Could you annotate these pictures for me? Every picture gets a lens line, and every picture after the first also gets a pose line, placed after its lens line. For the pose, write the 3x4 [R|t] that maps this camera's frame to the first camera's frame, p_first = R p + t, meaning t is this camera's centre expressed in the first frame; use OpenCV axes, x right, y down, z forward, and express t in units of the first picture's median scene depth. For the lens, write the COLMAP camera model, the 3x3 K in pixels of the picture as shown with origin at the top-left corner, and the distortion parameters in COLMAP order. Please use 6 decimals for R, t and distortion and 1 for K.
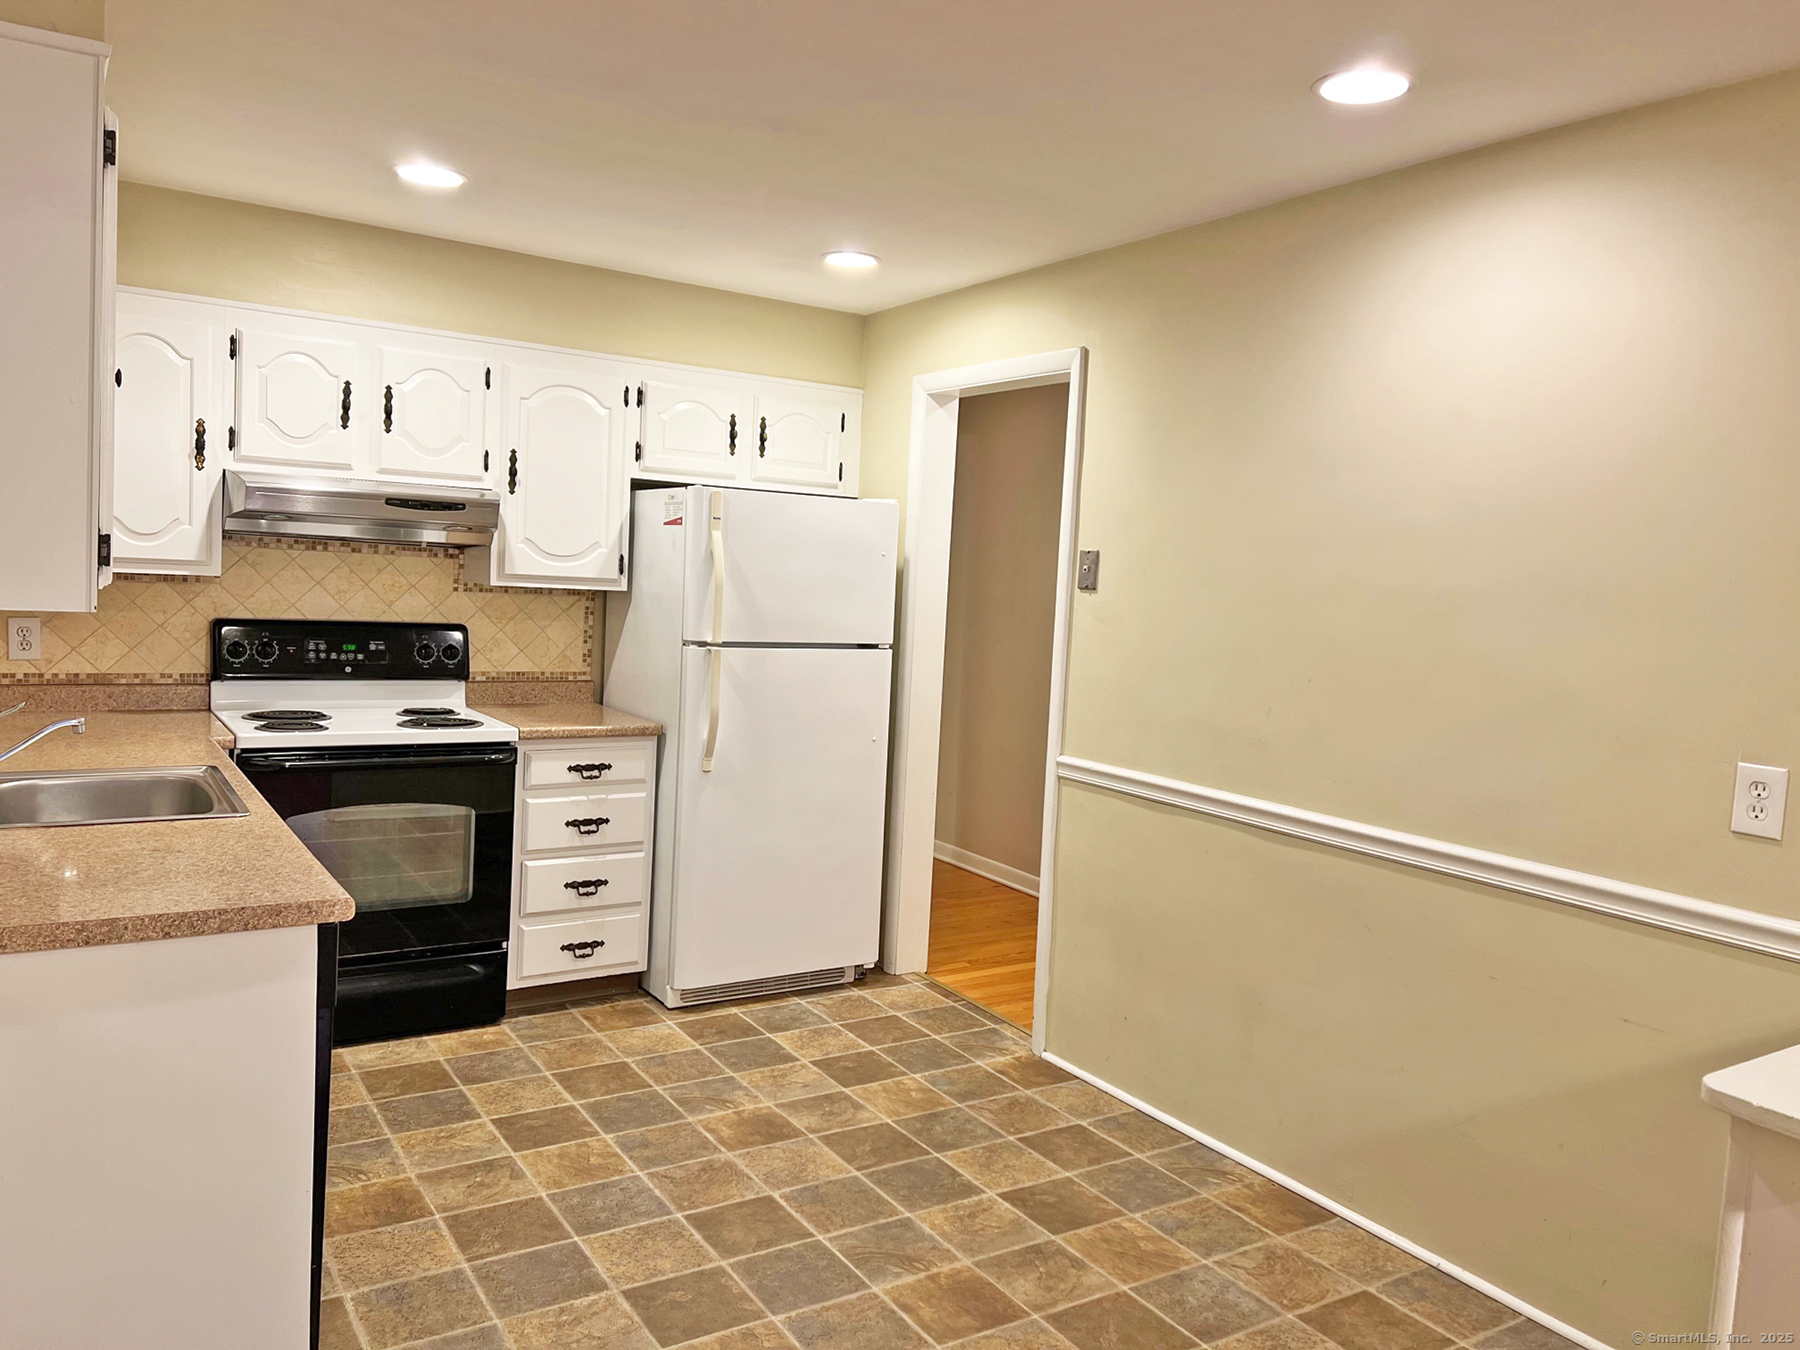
lens RADIAL K [[1364.4, 0, 891.5], [0, 1364.4, 675.0], [0, 0, 1]] dist [0.074148, -0.061292]
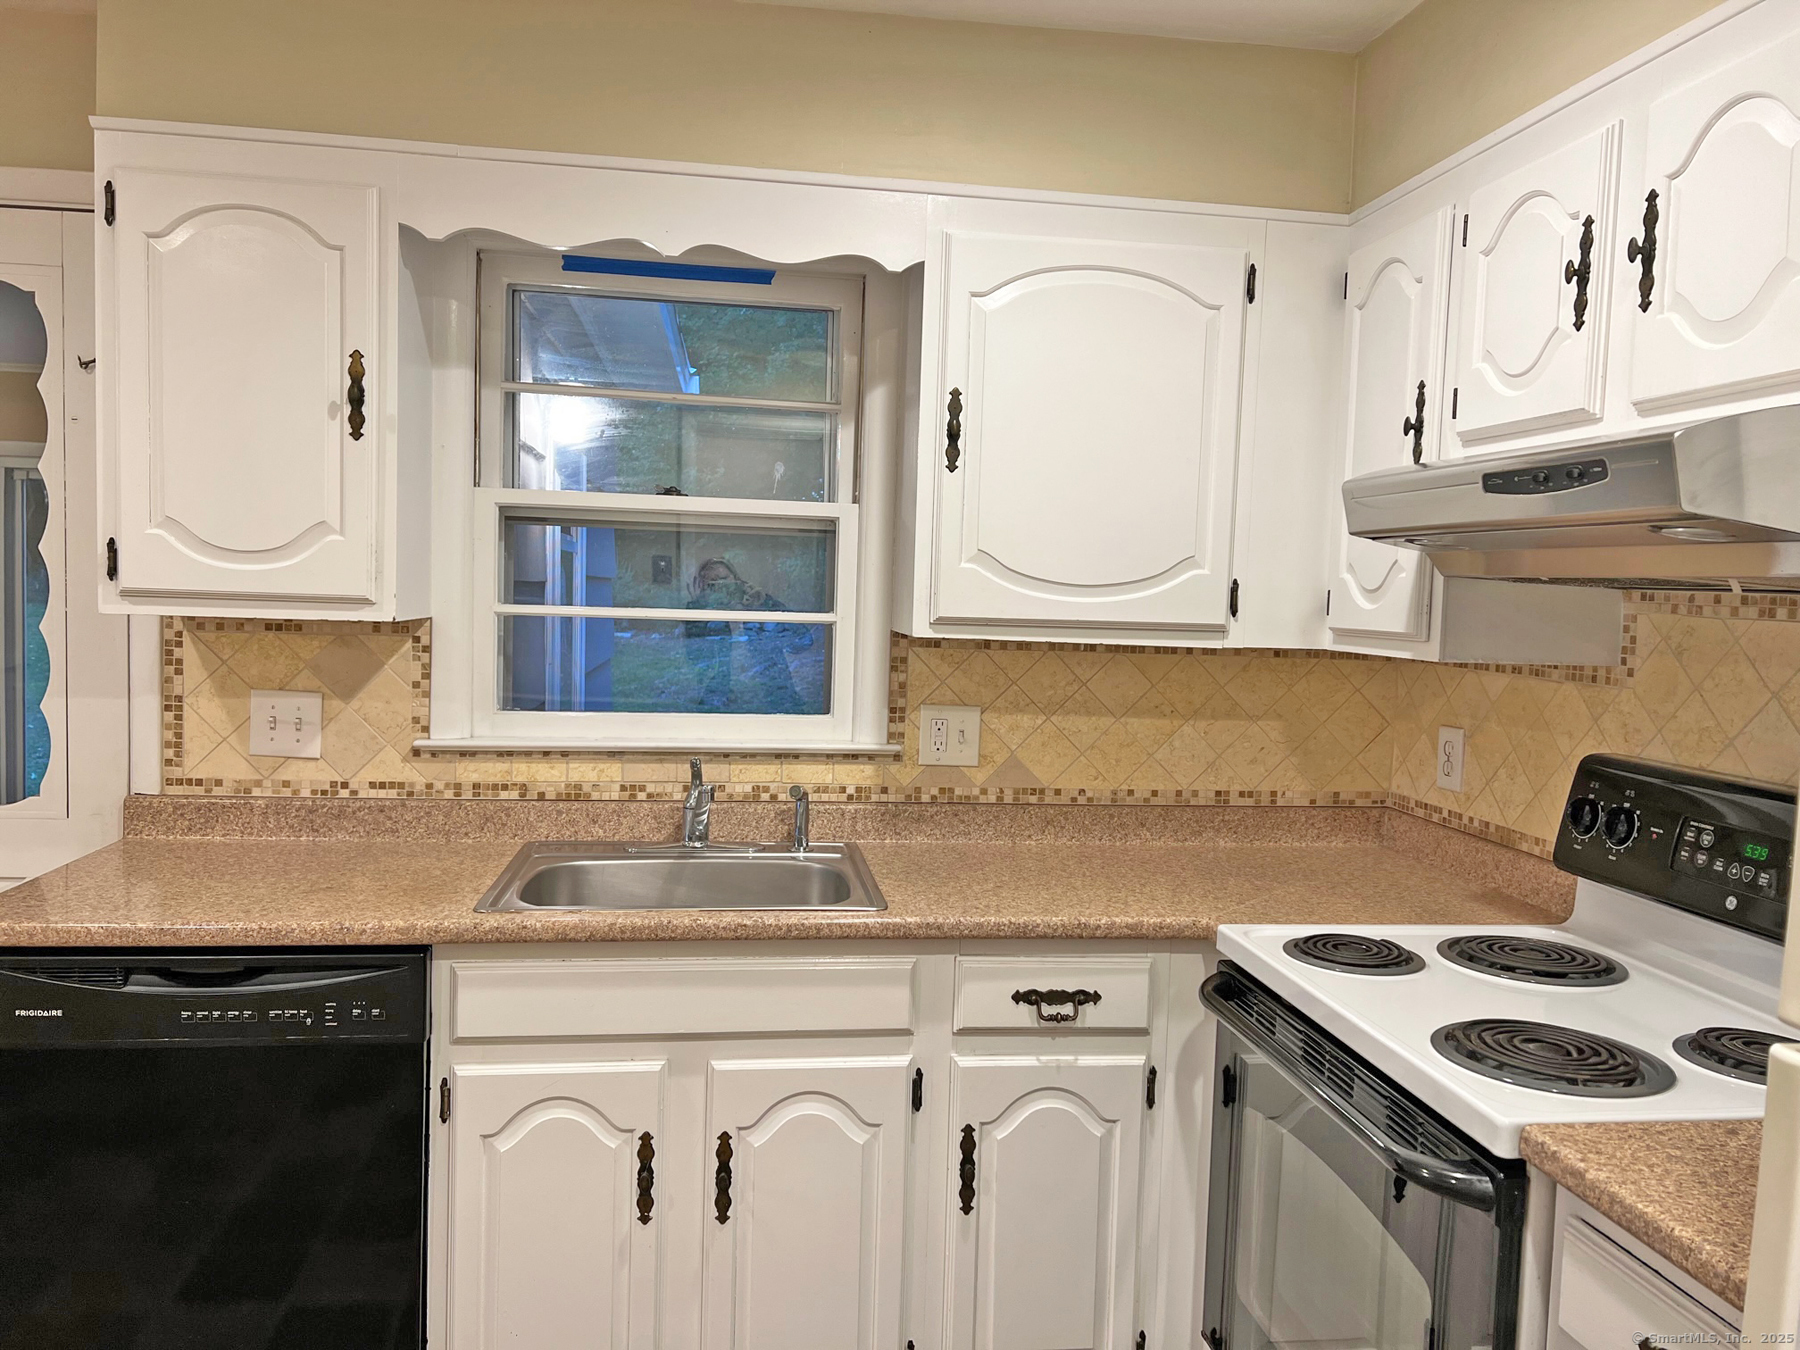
lens RADIAL K [[1364.4, 0, 906.6], [0, 1364.4, 678.2], [0, 0, 1]] dist [0.074148, -0.061292]
pose [[-0.431341, -0.003700, -0.902181, 0.088819], [-0.124092, 0.990730, 0.055267, -0.064303], [0.893614, 0.135793, -0.427802, 0.970077]]
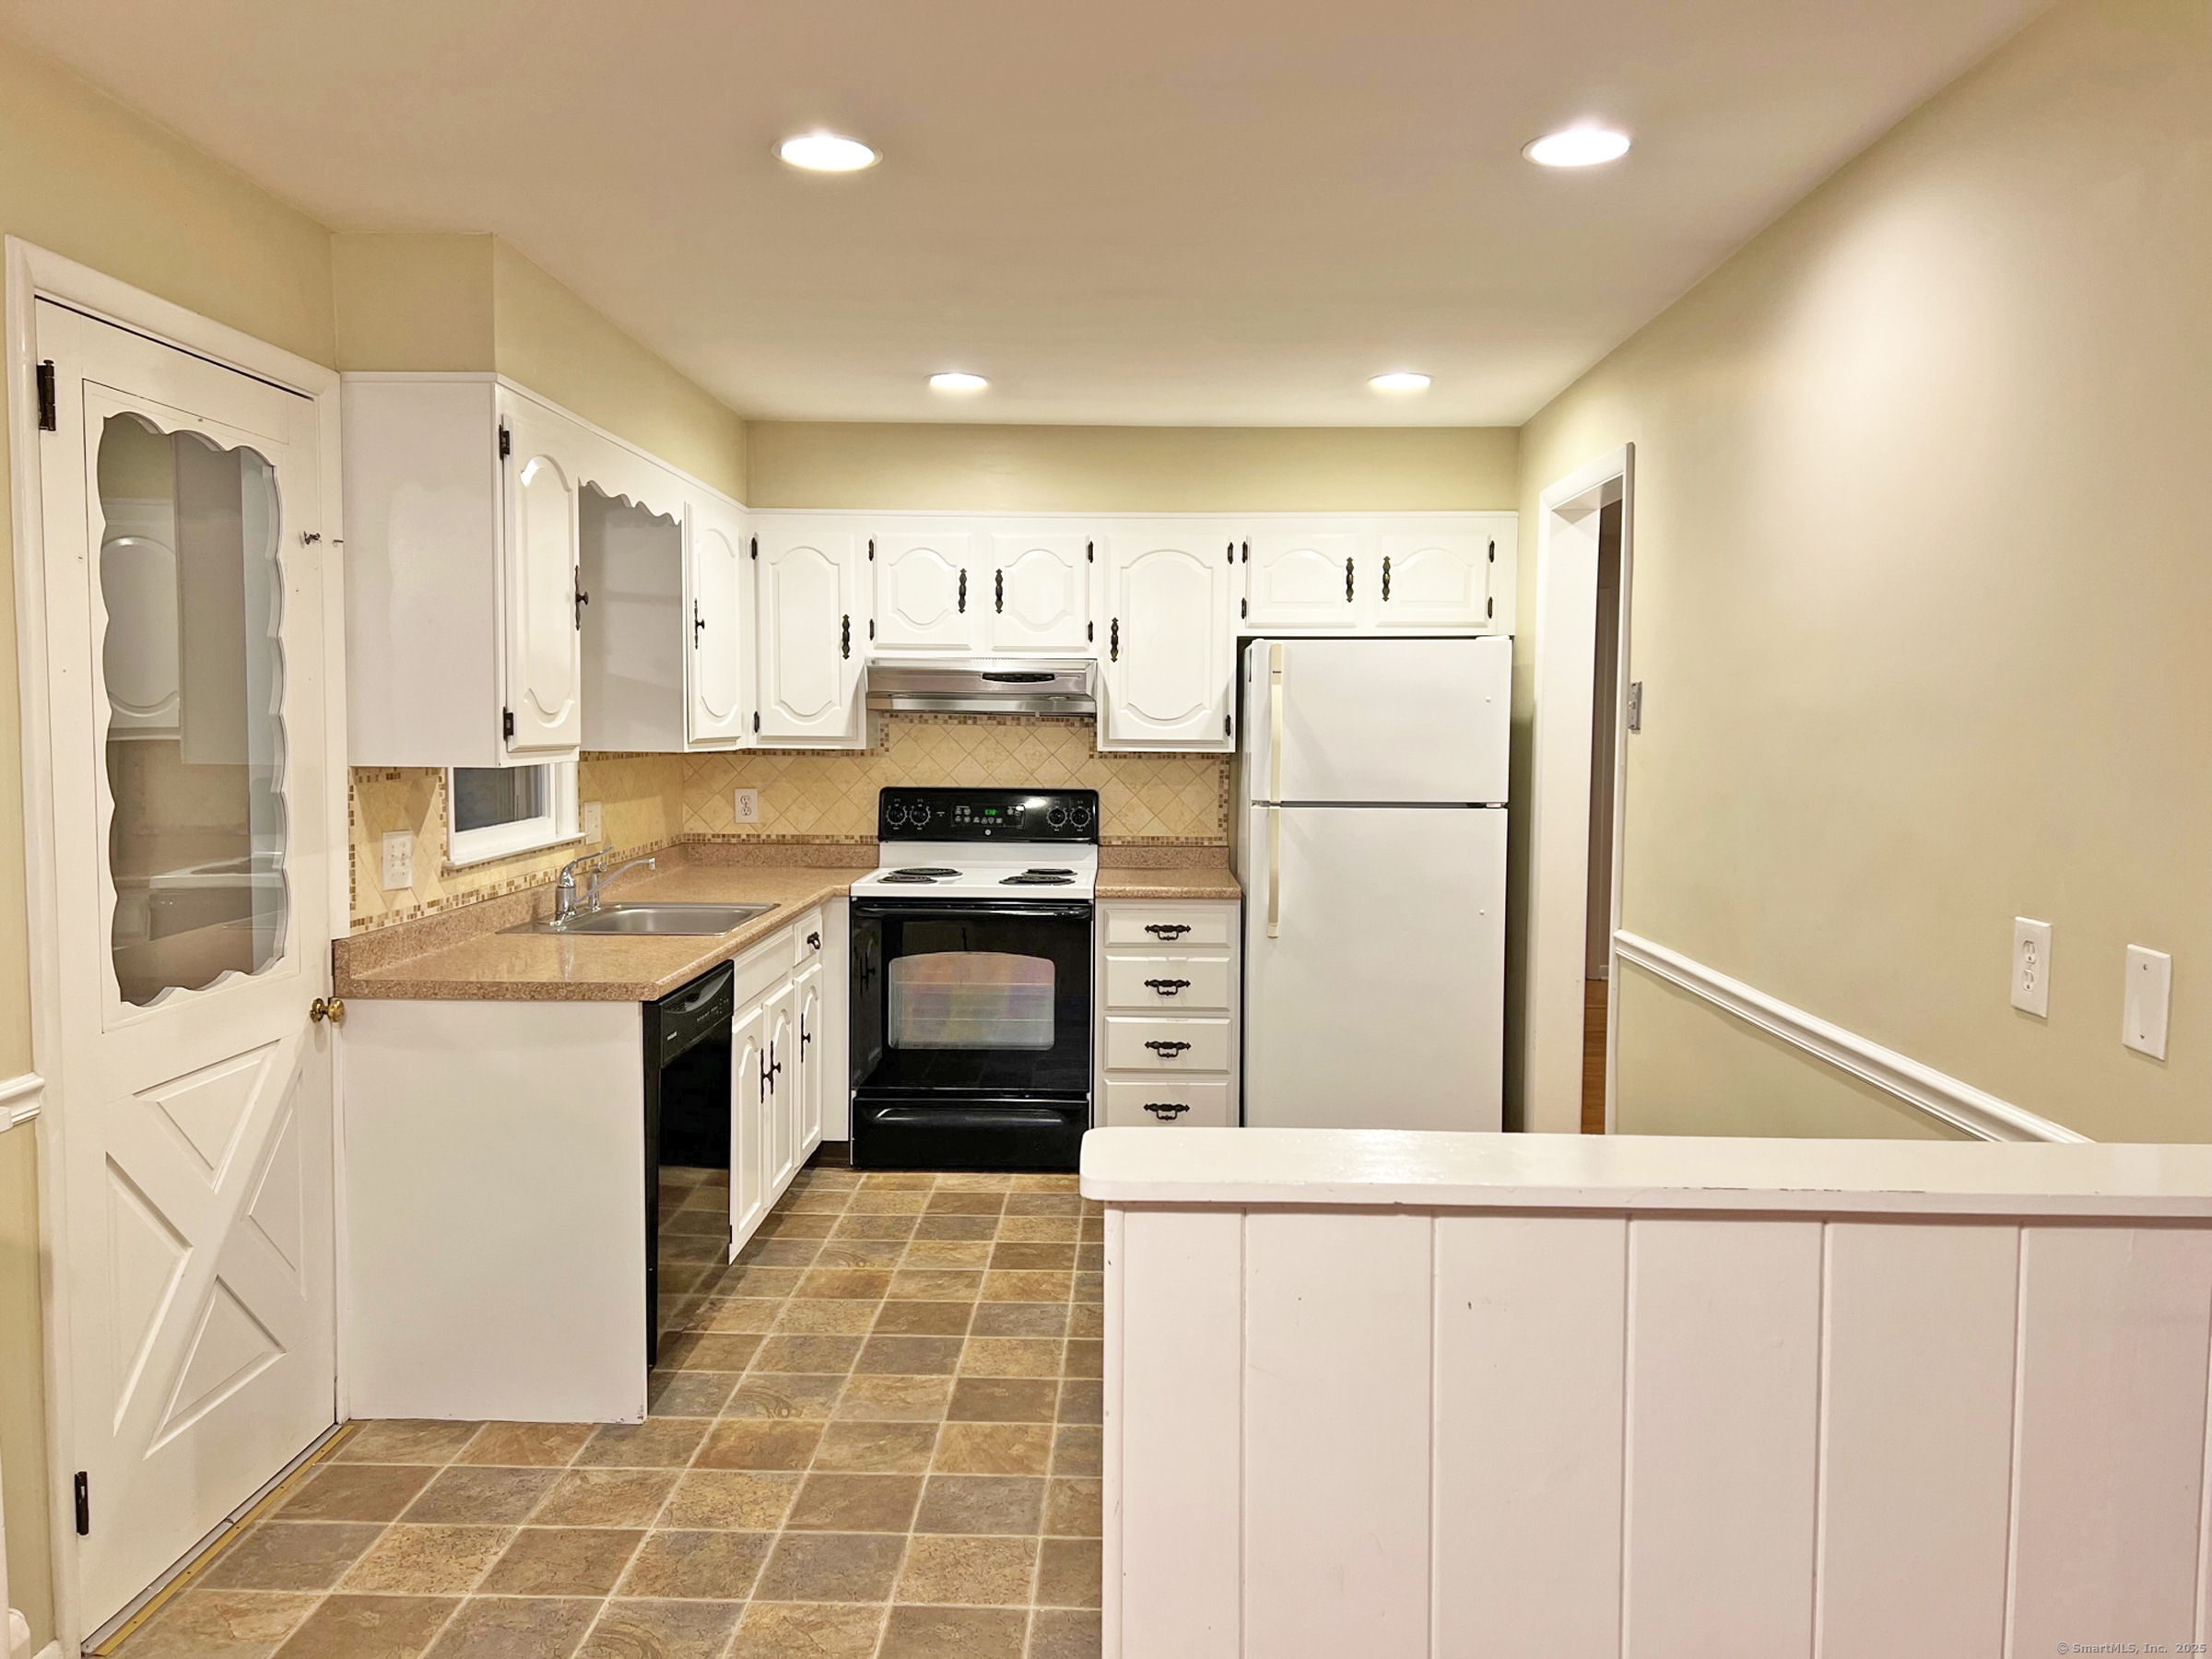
lens RADIAL K [[1676.7, 0, 1087.5], [0, 1676.7, 826.7], [0, 0, 1]] dist [0.074148, -0.061292]
pose [[0.823435, -0.006565, -0.567372, 0.428257], [-0.009548, 0.999631, -0.025423, 0.025012], [0.567330, 0.026351, 0.823069, -0.042363]]
